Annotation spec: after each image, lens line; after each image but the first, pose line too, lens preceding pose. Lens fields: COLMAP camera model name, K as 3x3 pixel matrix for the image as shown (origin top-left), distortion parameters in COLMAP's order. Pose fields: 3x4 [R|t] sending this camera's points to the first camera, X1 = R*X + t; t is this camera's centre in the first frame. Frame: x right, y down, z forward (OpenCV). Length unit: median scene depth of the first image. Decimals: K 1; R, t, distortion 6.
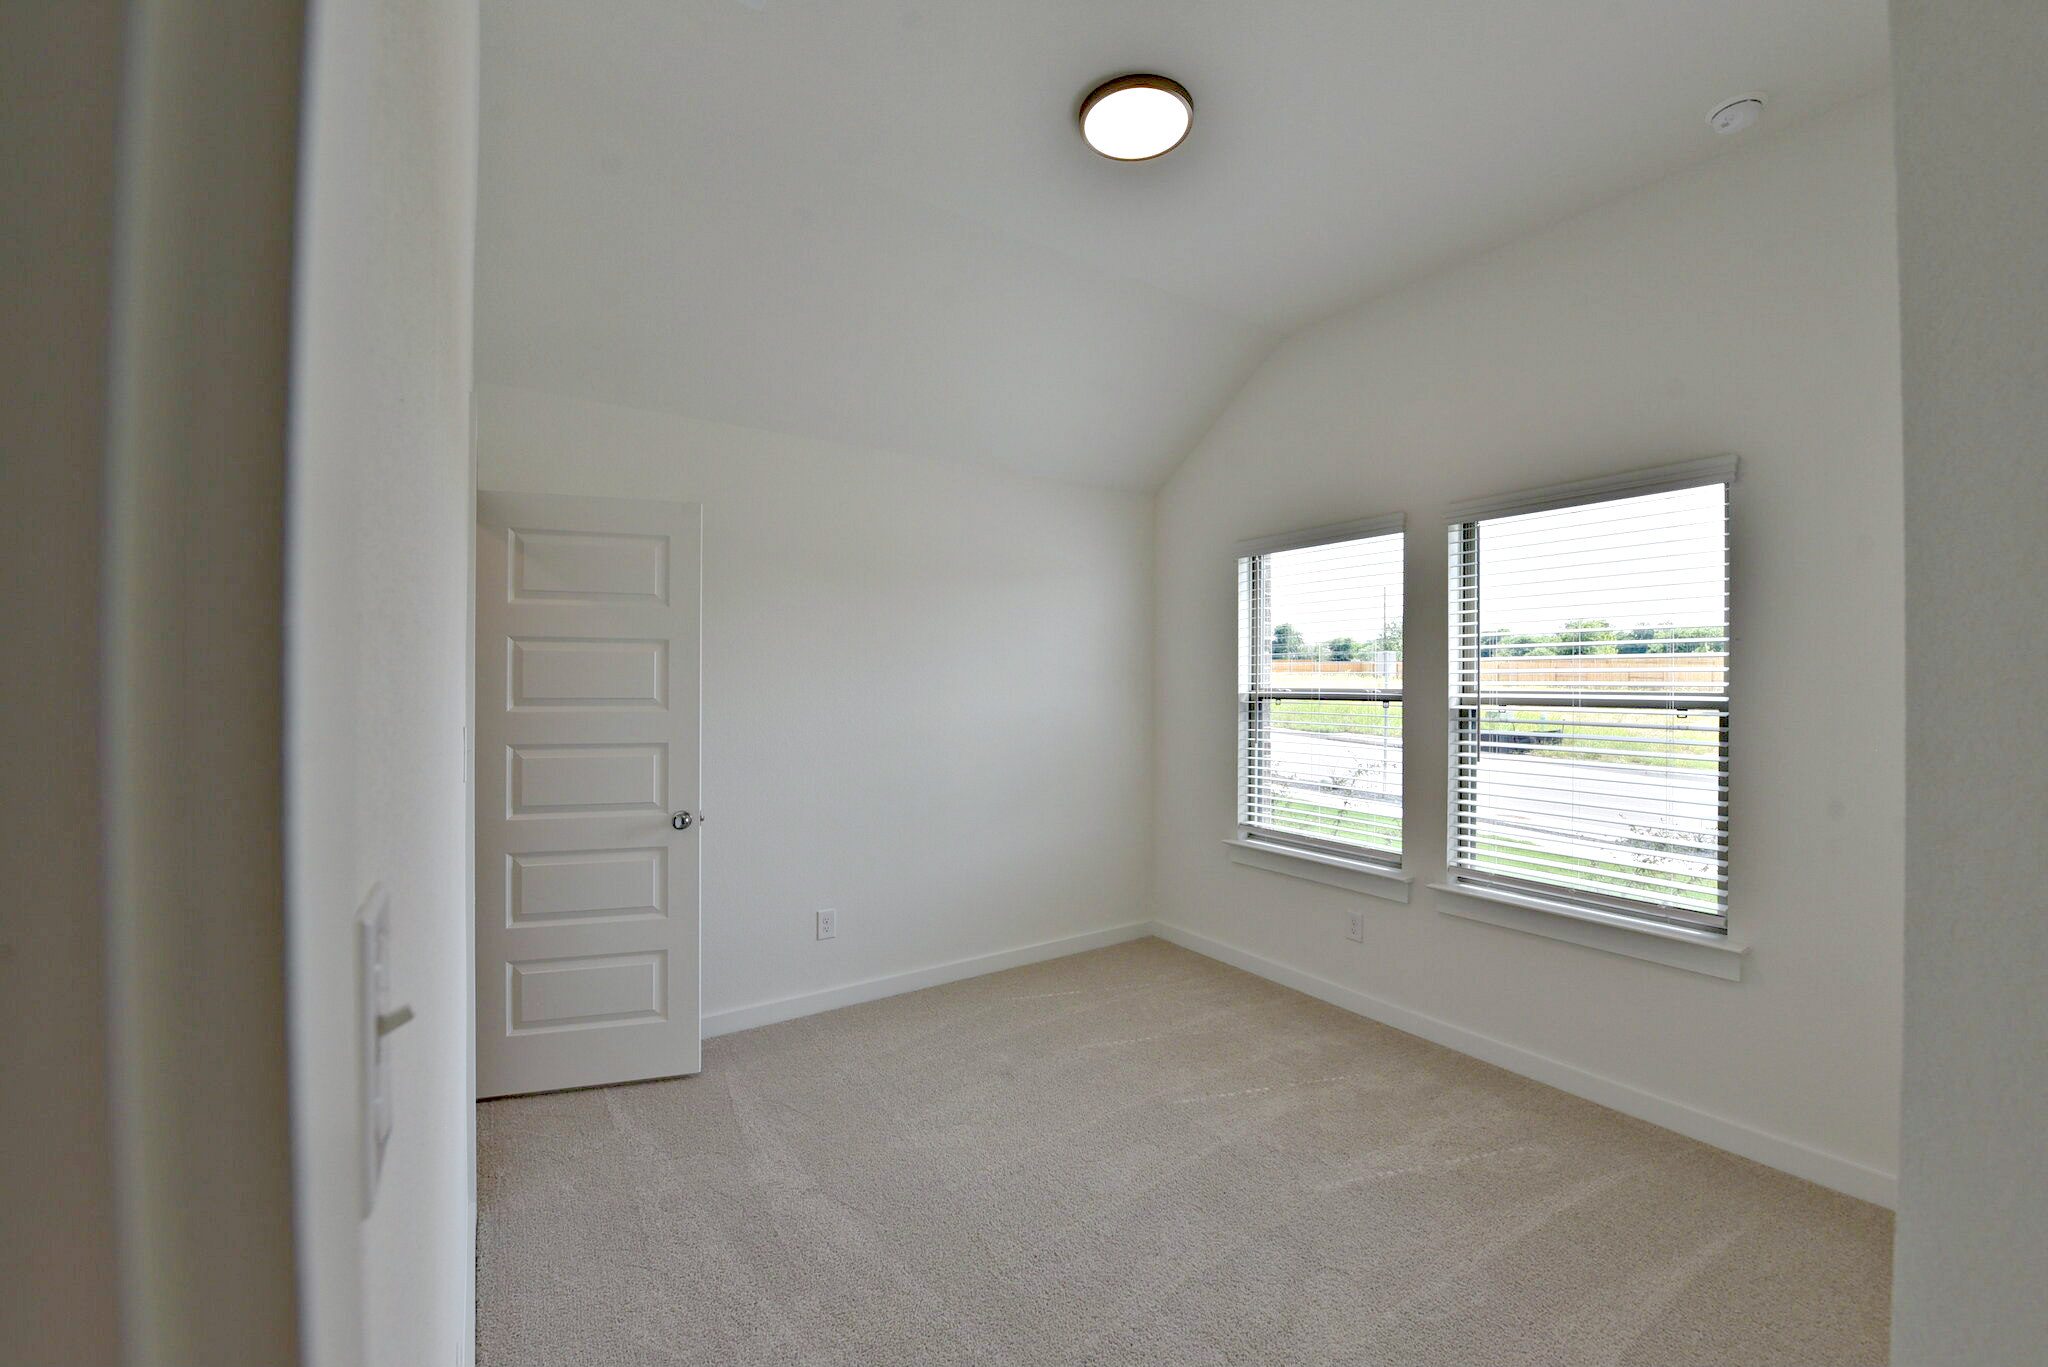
lens RADIAL K [[828.1, 0, 1036.4], [0, 828.1, 686.1], [0, 0, 1]] dist [-0.000519, -0.008070]
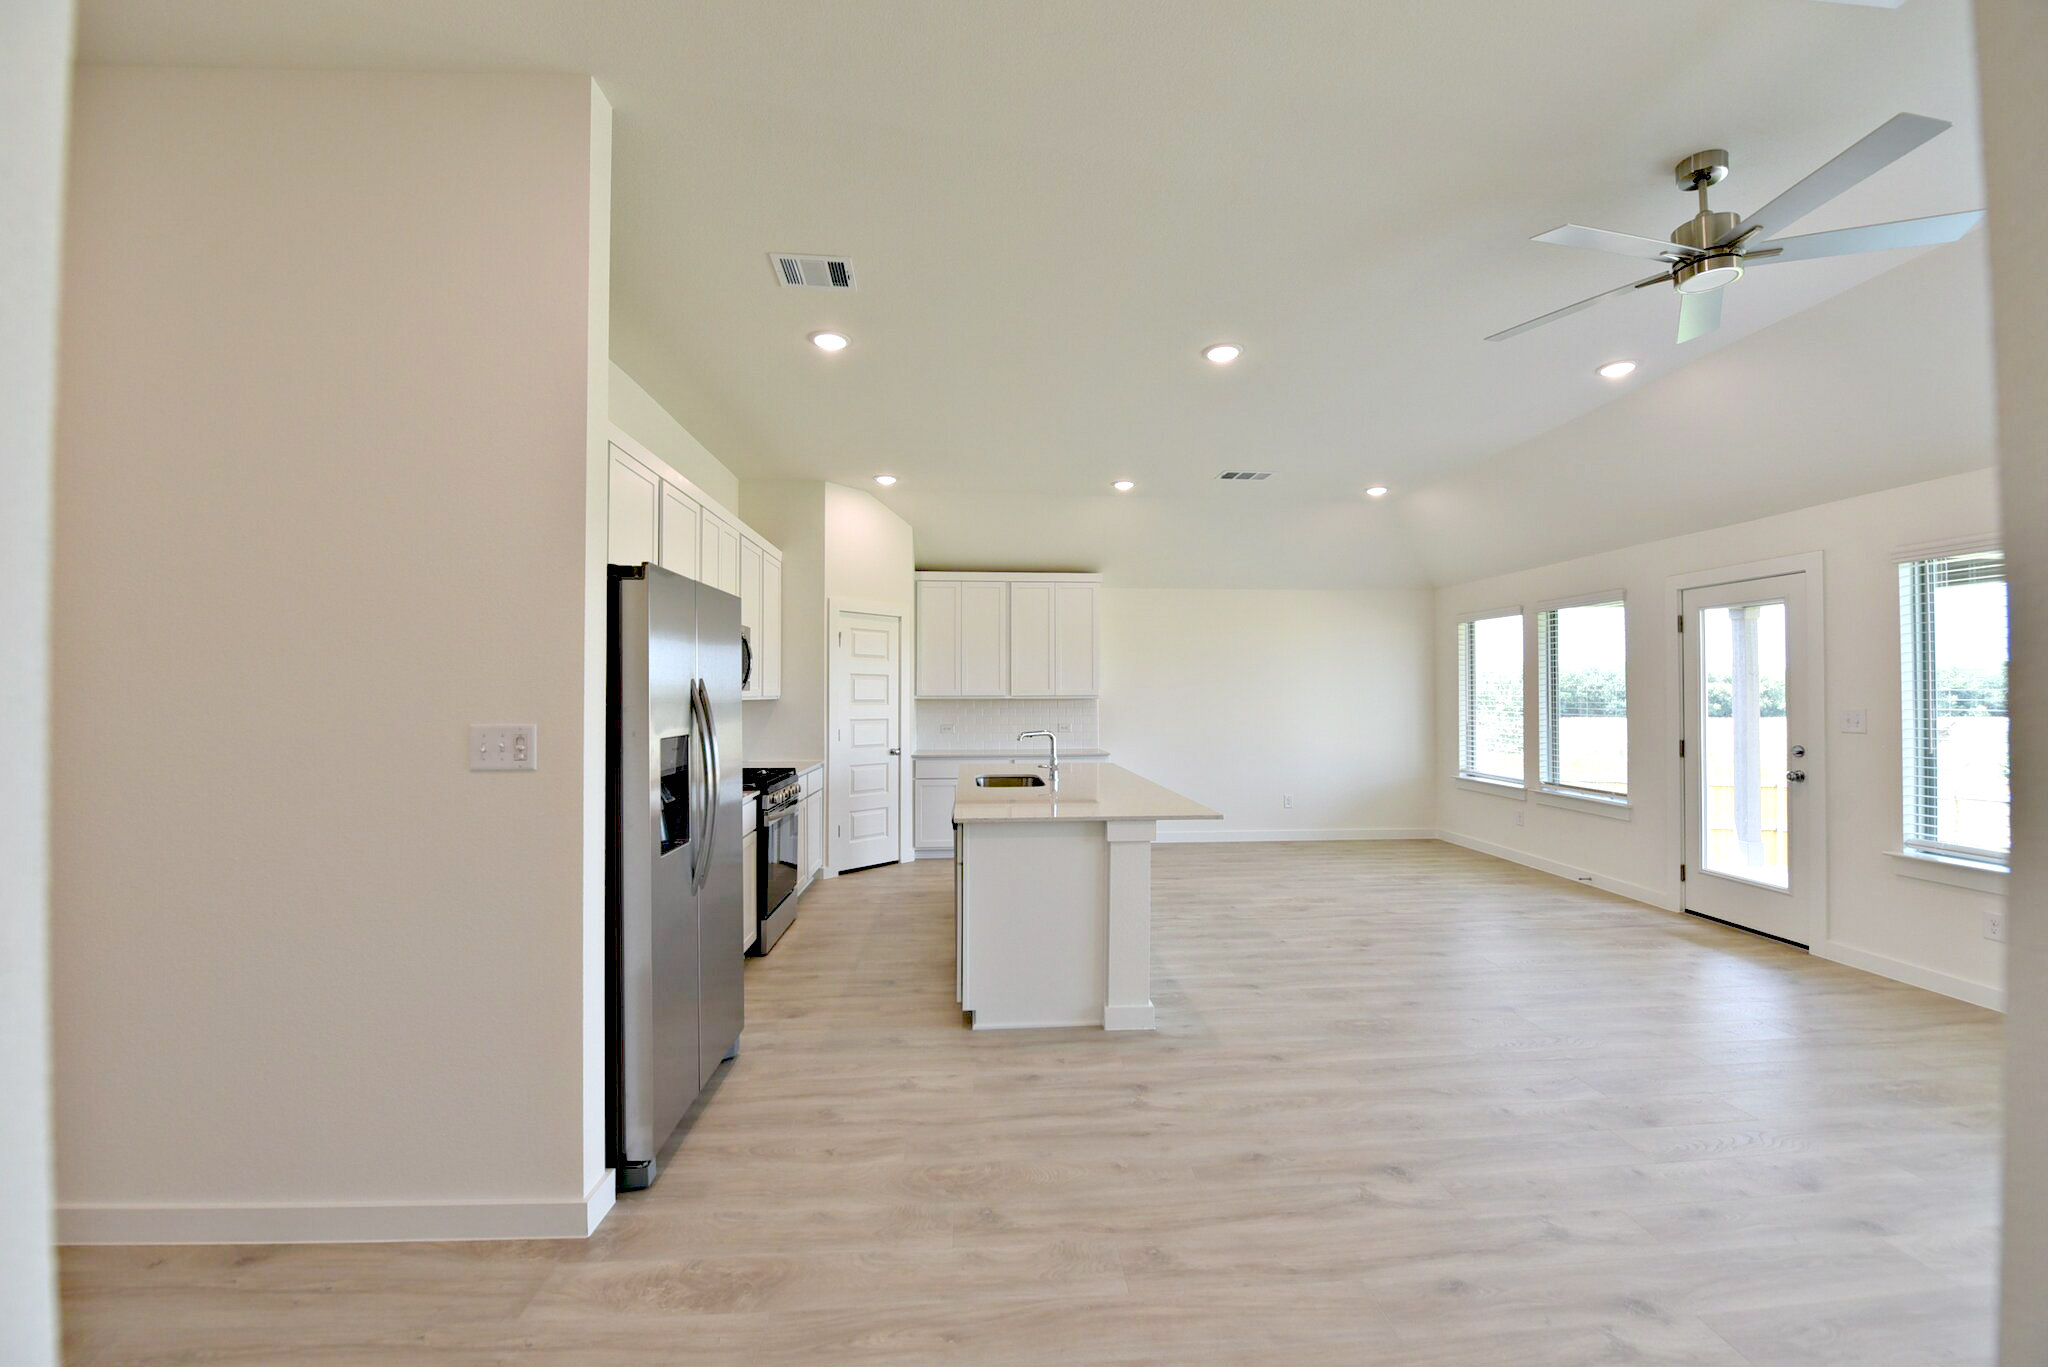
lens RADIAL K [[828.1, 0, 1036.4], [0, 828.1, 686.1], [0, 0, 1]] dist [-0.000519, -0.008070]
pose [[0.869836, -0.010300, -0.493234, 0.403530], [0.004703, 0.999910, -0.012588, 0.005516], [0.493319, 0.008630, 0.869806, -1.337465]]
